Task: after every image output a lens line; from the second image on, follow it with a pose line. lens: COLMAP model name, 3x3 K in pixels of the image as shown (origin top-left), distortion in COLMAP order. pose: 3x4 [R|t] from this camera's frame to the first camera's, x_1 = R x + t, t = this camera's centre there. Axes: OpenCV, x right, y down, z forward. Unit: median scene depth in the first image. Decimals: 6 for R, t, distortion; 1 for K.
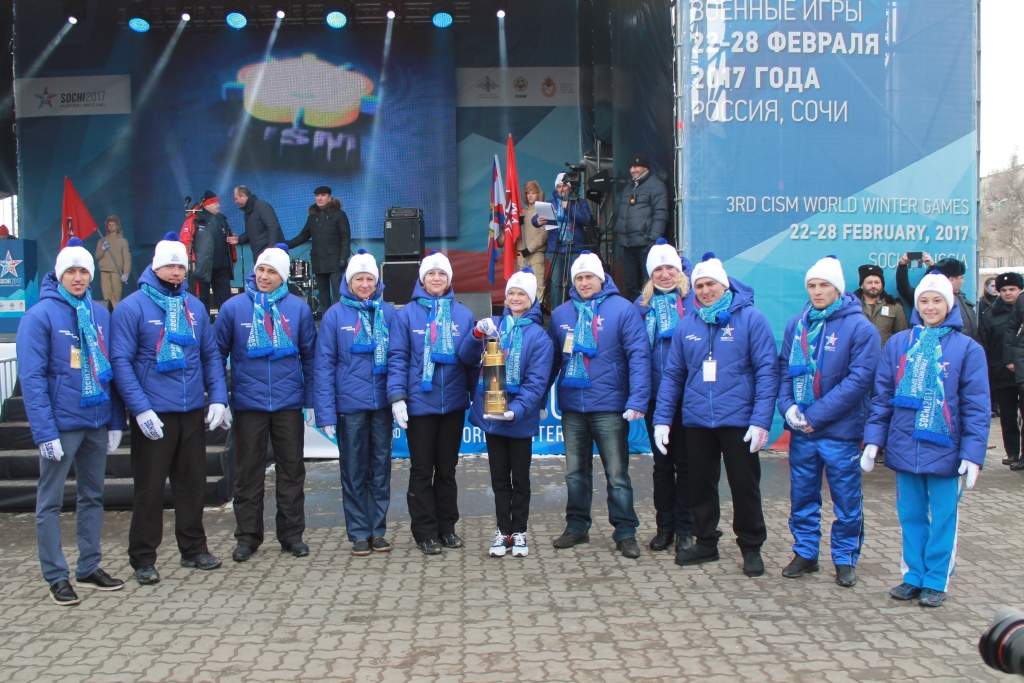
lens RADIAL K [[975.7, 0, 512.0], [0, 975.7, 341.5], [0, 0, 1]] dist [-0.063951, -0.007525]
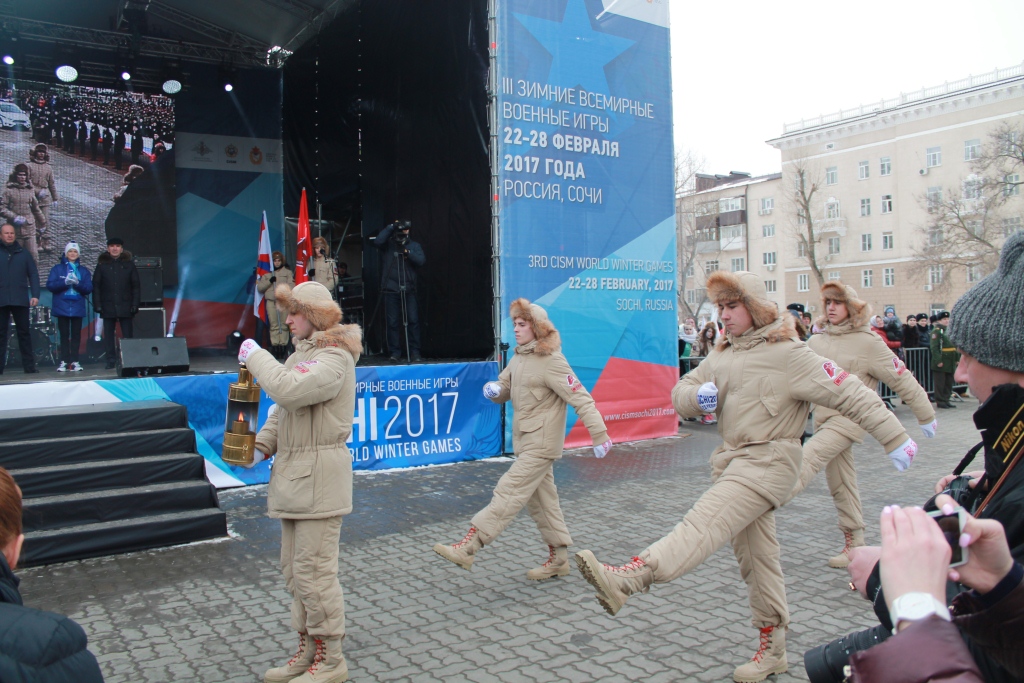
lens RADIAL K [[823.6, 0, 512.0], [0, 823.6, 341.5], [0, 0, 1]] dist [-0.064535, -0.001939]
pose [[0.852719, -0.018442, 0.522045, -0.378968], [0.044172, 0.998343, -0.036884, 0.006111], [-0.520499, 0.054512, 0.852120, 0.077654]]
